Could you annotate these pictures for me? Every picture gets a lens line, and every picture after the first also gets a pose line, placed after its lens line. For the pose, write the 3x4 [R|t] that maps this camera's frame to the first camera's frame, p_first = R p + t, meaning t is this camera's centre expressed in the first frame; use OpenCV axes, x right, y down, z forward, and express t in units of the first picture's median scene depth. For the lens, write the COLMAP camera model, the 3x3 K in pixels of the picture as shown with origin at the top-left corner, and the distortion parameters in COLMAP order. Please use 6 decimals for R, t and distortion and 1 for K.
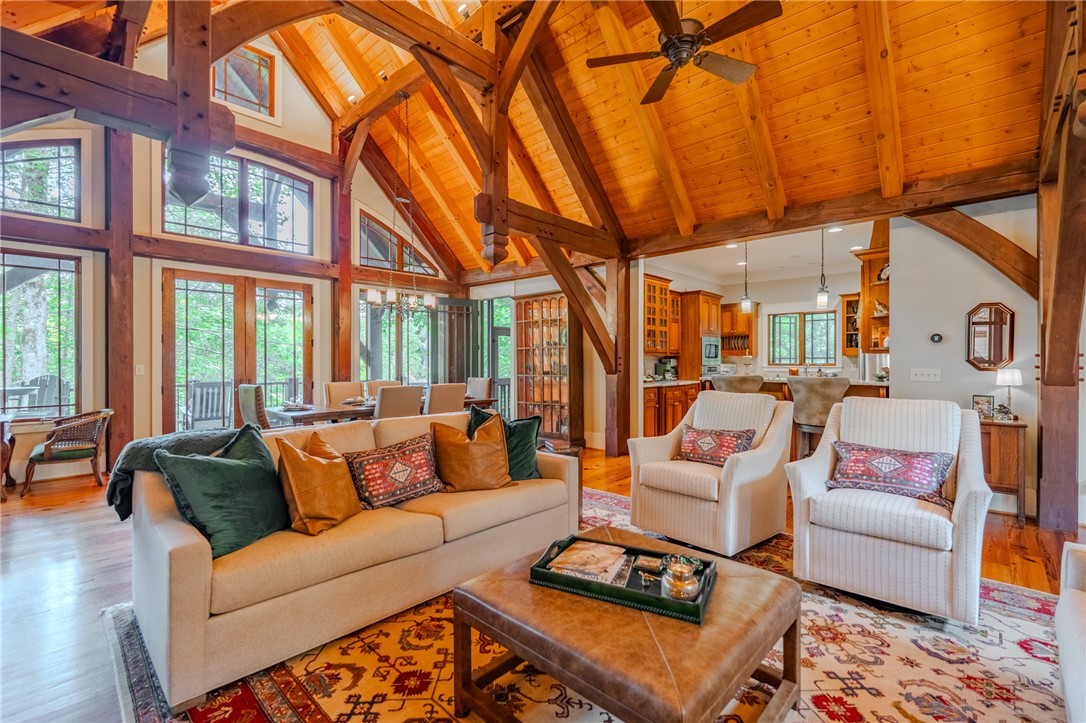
lens RADIAL K [[477.4, 0, 543.0], [0, 477.4, 361.5], [0, 0, 1]] dist [-0.003818, -0.000851]
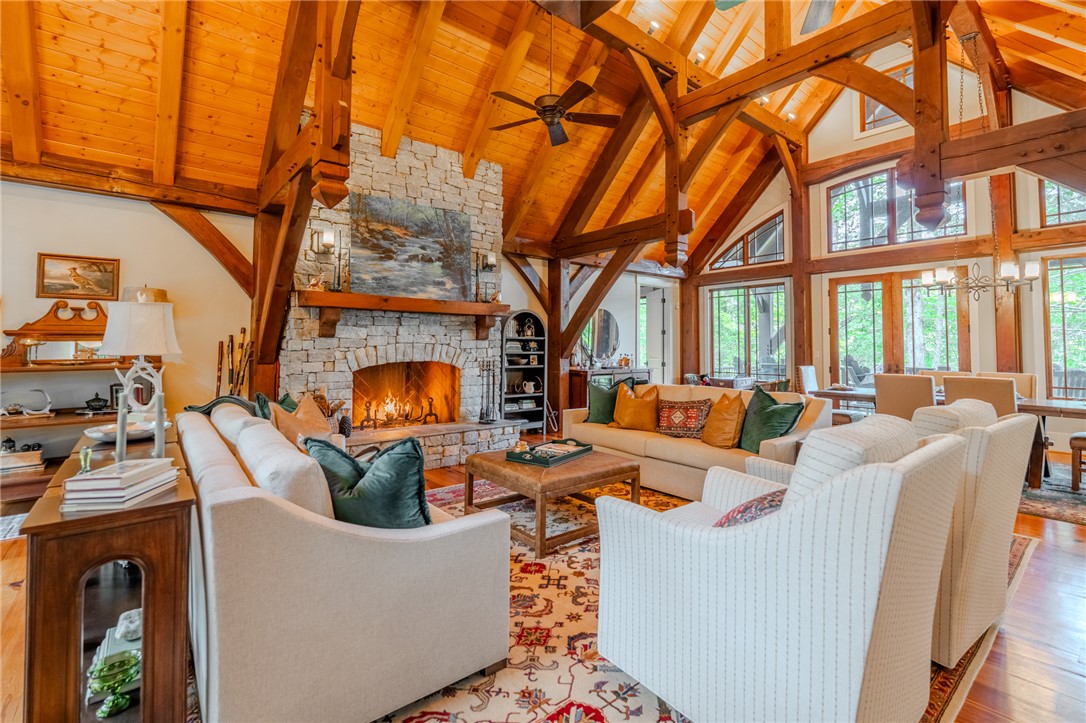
lens RADIAL K [[498.7, 0, 547.5], [0, 498.7, 320.9], [0, 0, 1]] dist [-0.003988, -0.000413]
pose [[-0.129643, -0.048735, -0.990362, 1.982920], [-0.004962, 0.998811, -0.048501, -0.013600], [0.991548, -0.001373, -0.129730, 1.089937]]
